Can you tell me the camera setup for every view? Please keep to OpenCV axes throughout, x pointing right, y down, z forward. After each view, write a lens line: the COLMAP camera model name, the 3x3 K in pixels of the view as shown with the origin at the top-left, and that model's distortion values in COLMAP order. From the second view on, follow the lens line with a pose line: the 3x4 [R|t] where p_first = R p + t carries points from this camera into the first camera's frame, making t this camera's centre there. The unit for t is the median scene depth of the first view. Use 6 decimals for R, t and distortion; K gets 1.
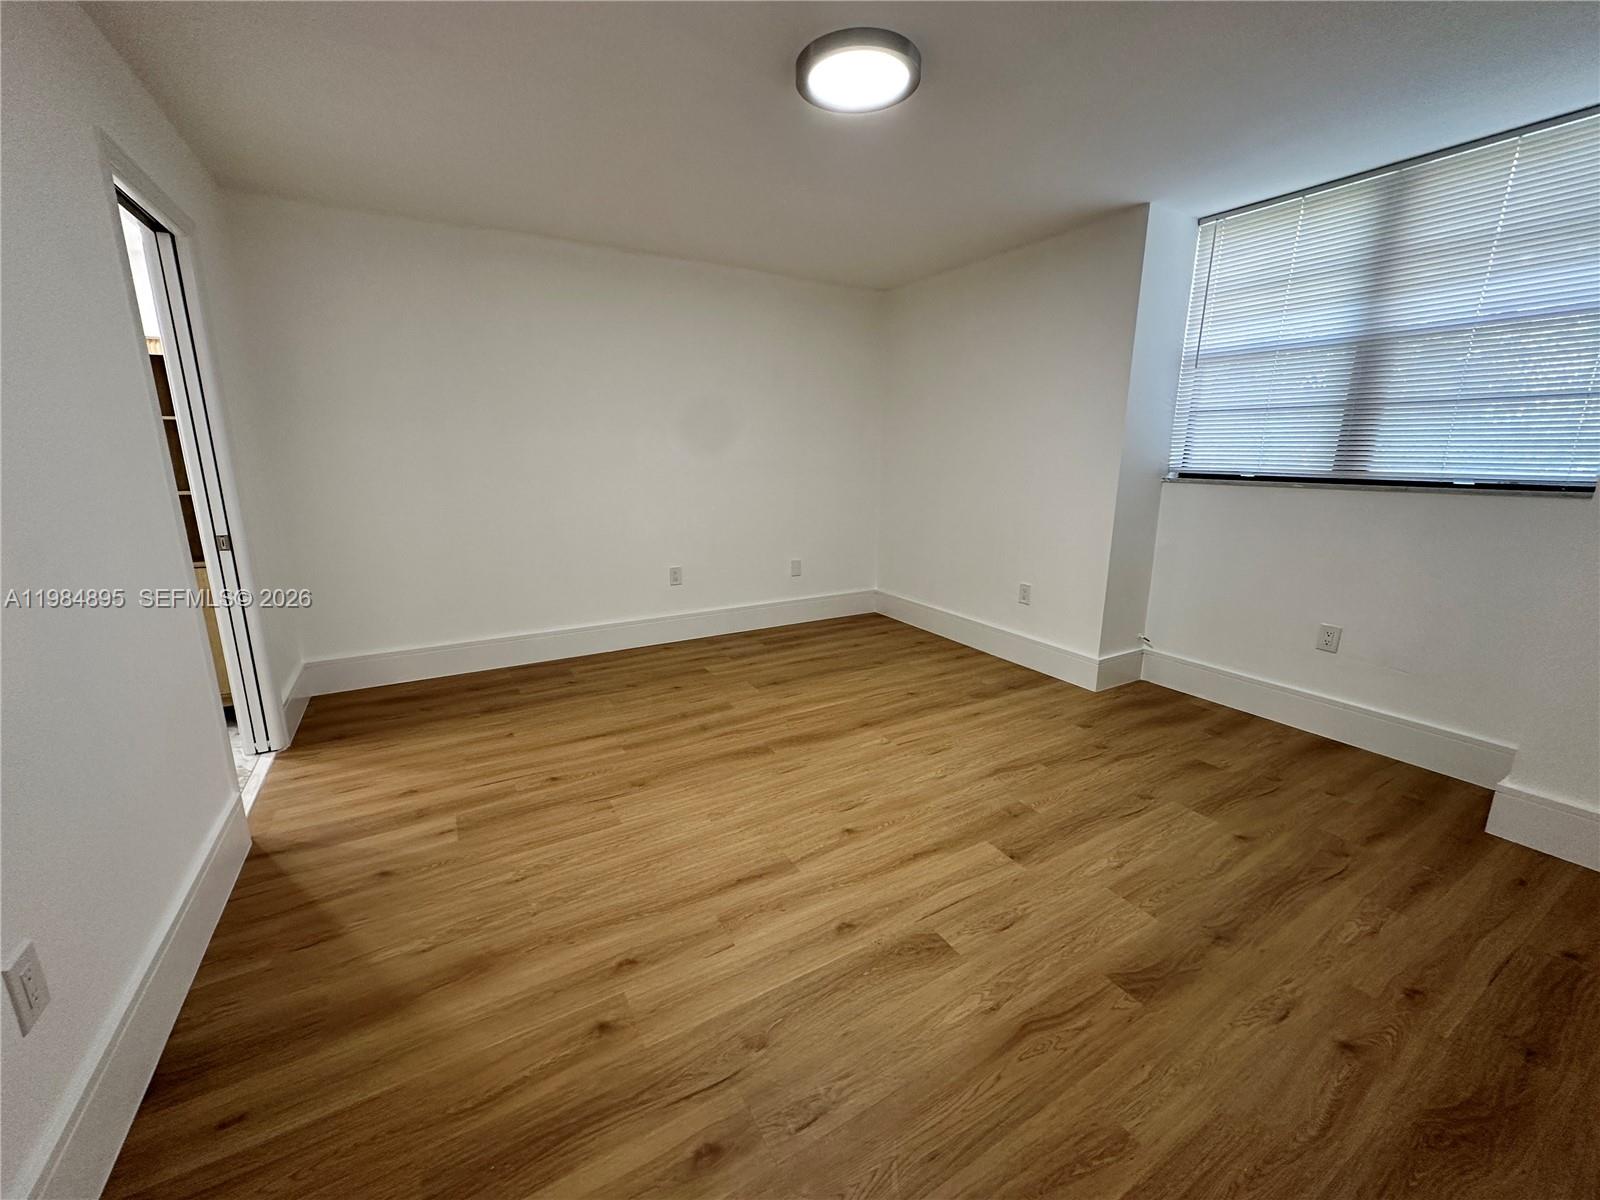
lens RADIAL K [[635.9, 0, 801.7], [0, 635.9, 598.3], [0, 0, 1]] dist [-0.000975, -0.000639]
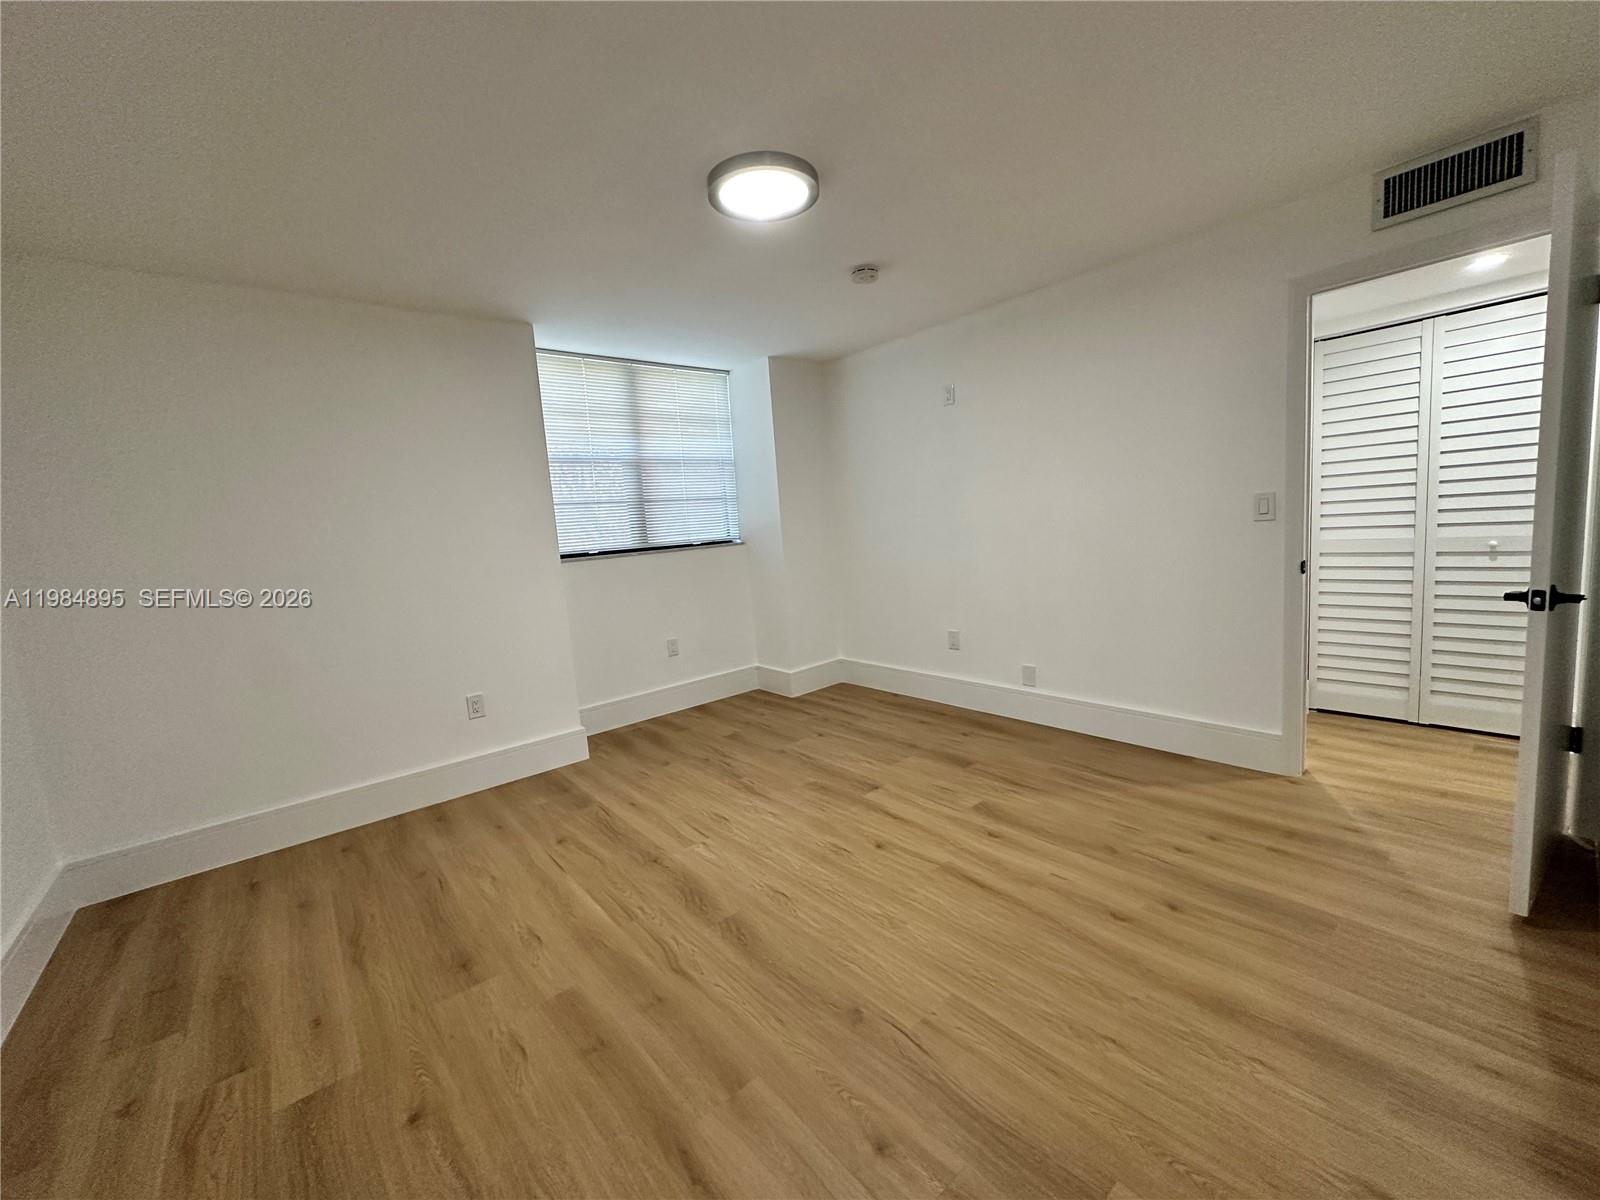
lens RADIAL K [[635.9, 0, 802.1], [0, 635.9, 592.1], [0, 0, 1]] dist [-0.000975, -0.000639]
pose [[-0.165874, -0.103170, 0.980735, -0.755422], [0.294240, 0.944034, 0.149075, -0.208770], [-0.941227, 0.313299, -0.126234, 0.892525]]
